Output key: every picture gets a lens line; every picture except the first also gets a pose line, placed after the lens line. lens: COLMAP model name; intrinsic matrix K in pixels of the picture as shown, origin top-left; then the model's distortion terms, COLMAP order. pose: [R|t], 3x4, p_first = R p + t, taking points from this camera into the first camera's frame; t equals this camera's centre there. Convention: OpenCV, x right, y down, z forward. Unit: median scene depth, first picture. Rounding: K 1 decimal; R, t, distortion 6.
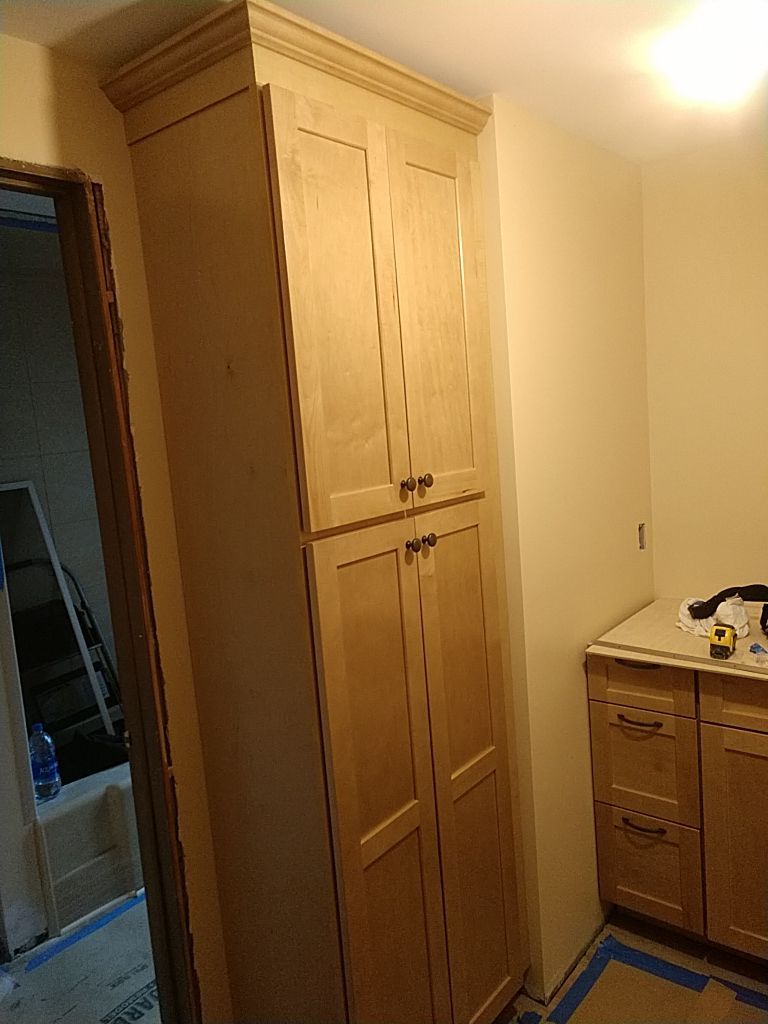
lens RADIAL K [[773.9, 0, 391.7], [0, 773.9, 499.2], [0, 0, 1]] dist [0.008792, 0.027013]
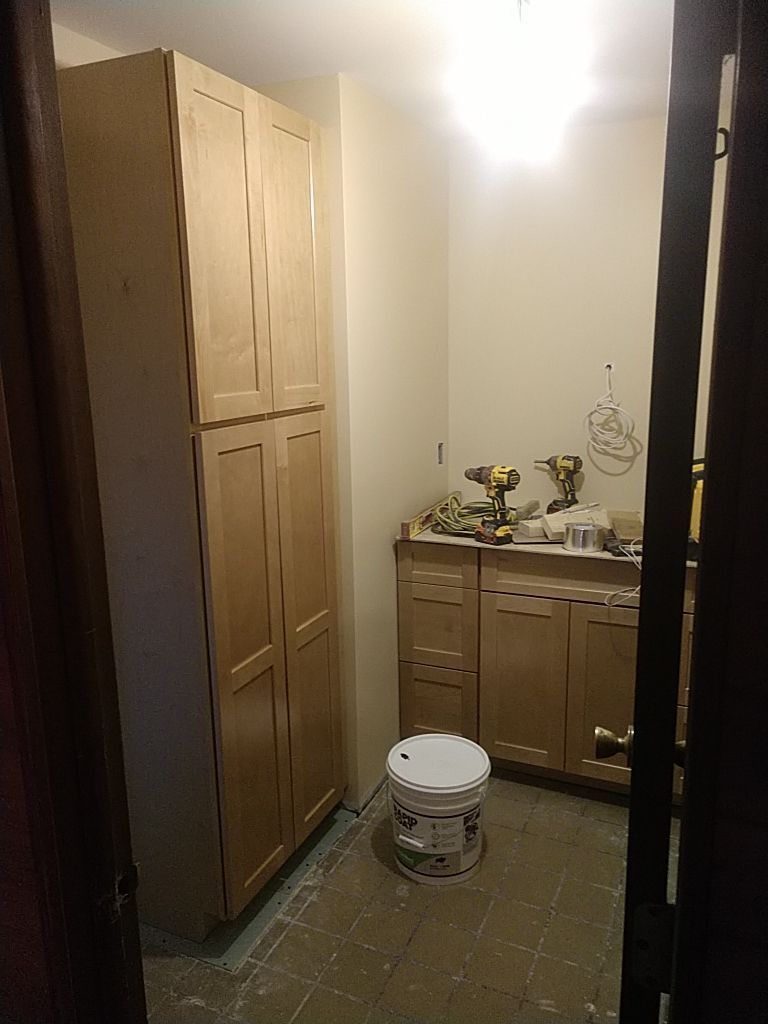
lens RADIAL K [[773.9, 0, 392.8], [0, 773.9, 496.8], [0, 0, 1]] dist [0.008792, 0.027013]
pose [[0.963990, 0.007778, 0.265826, -0.115025], [-0.026077, 0.997520, 0.065380, 0.059895], [-0.264658, -0.069958, 0.961801, -0.250884]]
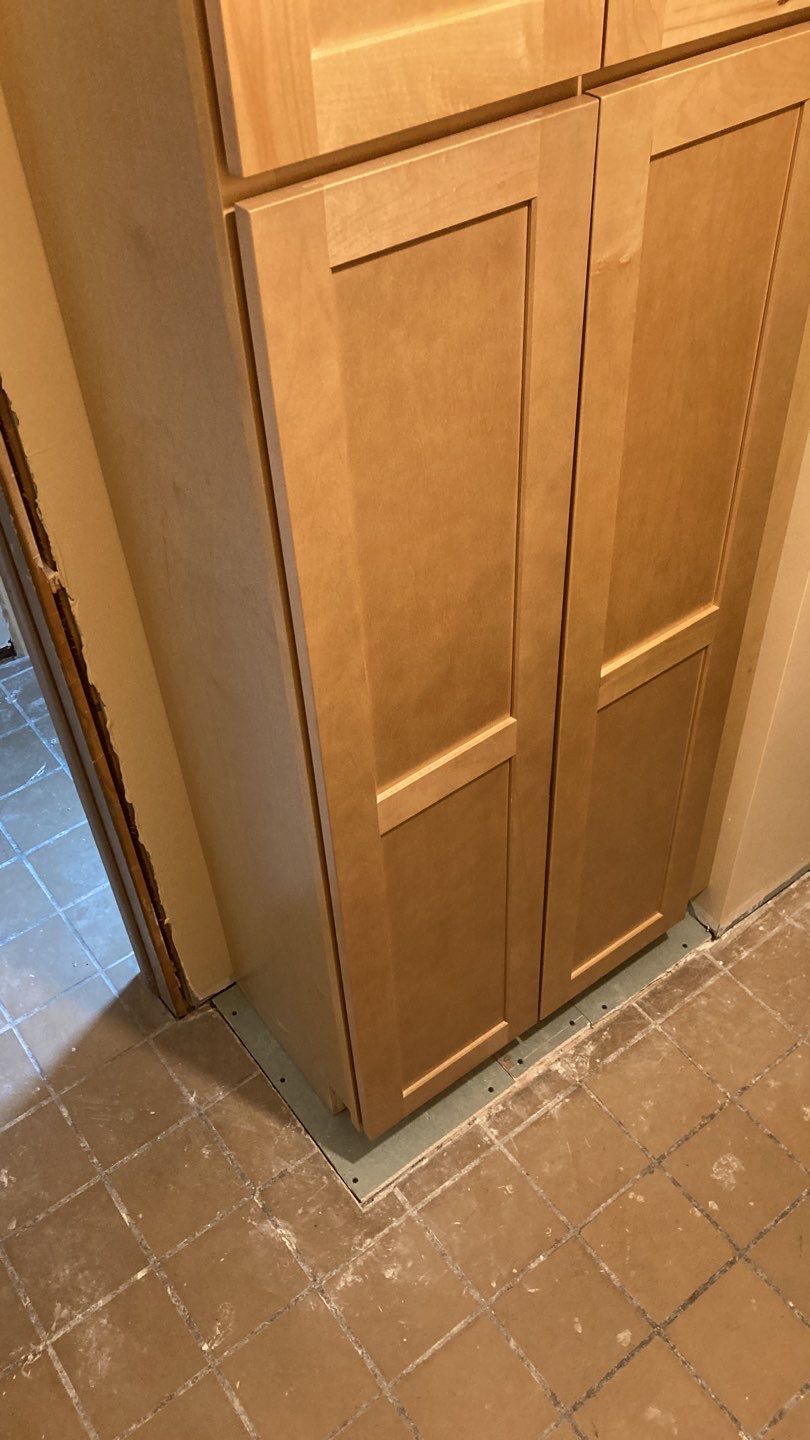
lens RADIAL K [[1191.6, 0, 414.4], [0, 1191.6, 724.8], [0, 0, 1]] dist [0.027477, -0.012042]
pose [[0.969246, 0.200469, -0.142738, 0.082120], [-0.069621, 0.779689, 0.622285, -0.089409], [0.236040, -0.593210, 0.769667, 0.386877]]
